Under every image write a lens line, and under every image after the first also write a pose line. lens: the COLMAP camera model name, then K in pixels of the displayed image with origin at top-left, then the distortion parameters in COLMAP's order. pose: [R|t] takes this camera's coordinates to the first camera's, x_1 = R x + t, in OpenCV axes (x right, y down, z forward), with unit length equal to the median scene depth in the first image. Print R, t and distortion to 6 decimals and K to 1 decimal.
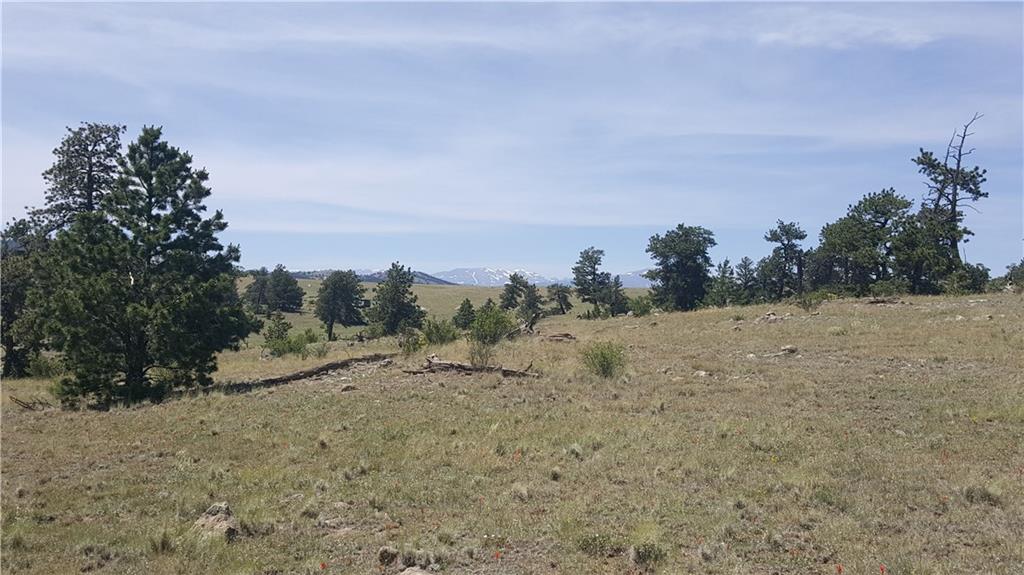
lens RADIAL K [[1119.4, 0, 492.8], [0, 1119.4, 295.7], [0, 0, 1]] dist [0.209170, -0.459654]
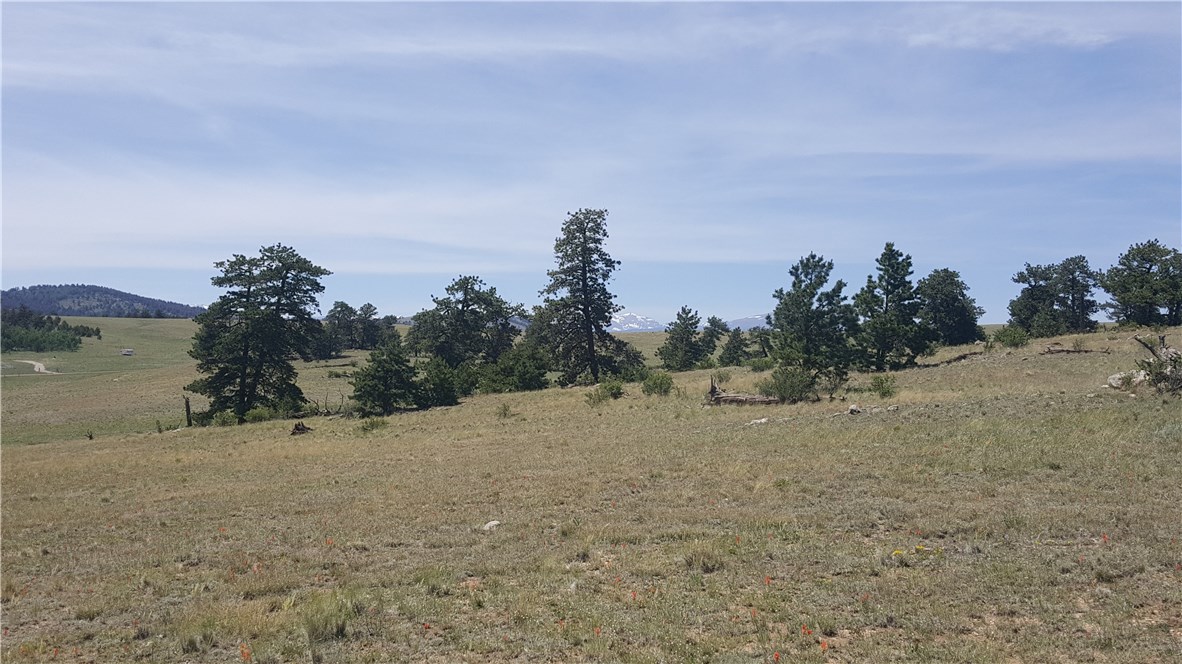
lens RADIAL K [[1292.2, 0, 568.8], [0, 1292.2, 341.5], [0, 0, 1]] dist [0.209170, -0.459654]
pose [[0.999600, -0.009129, -0.026752, -0.193017], [0.009078, 0.999957, -0.002031, 0.008312], [0.026769, 0.001787, 0.999640, -0.337412]]
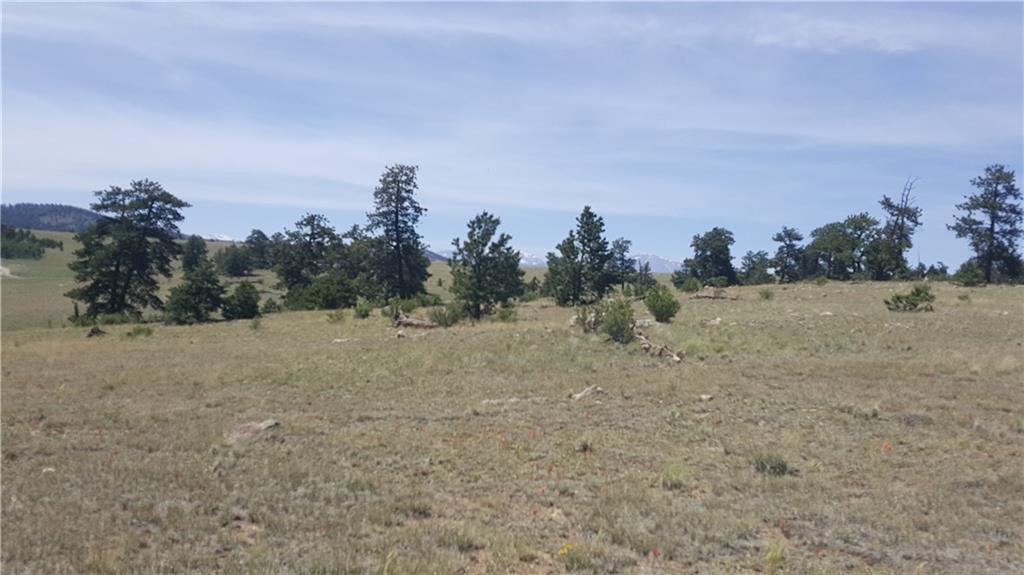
lens RADIAL K [[1051.9, 0, 515.0], [0, 1051.9, 308.5], [0, 0, 1]] dist [0.197591, -0.389728]
pose [[0.999095, 0.036926, 0.021116, -0.119086], [-0.037575, 0.998807, 0.031195, 0.005570], [-0.019939, -0.031960, 0.999290, -0.348864]]
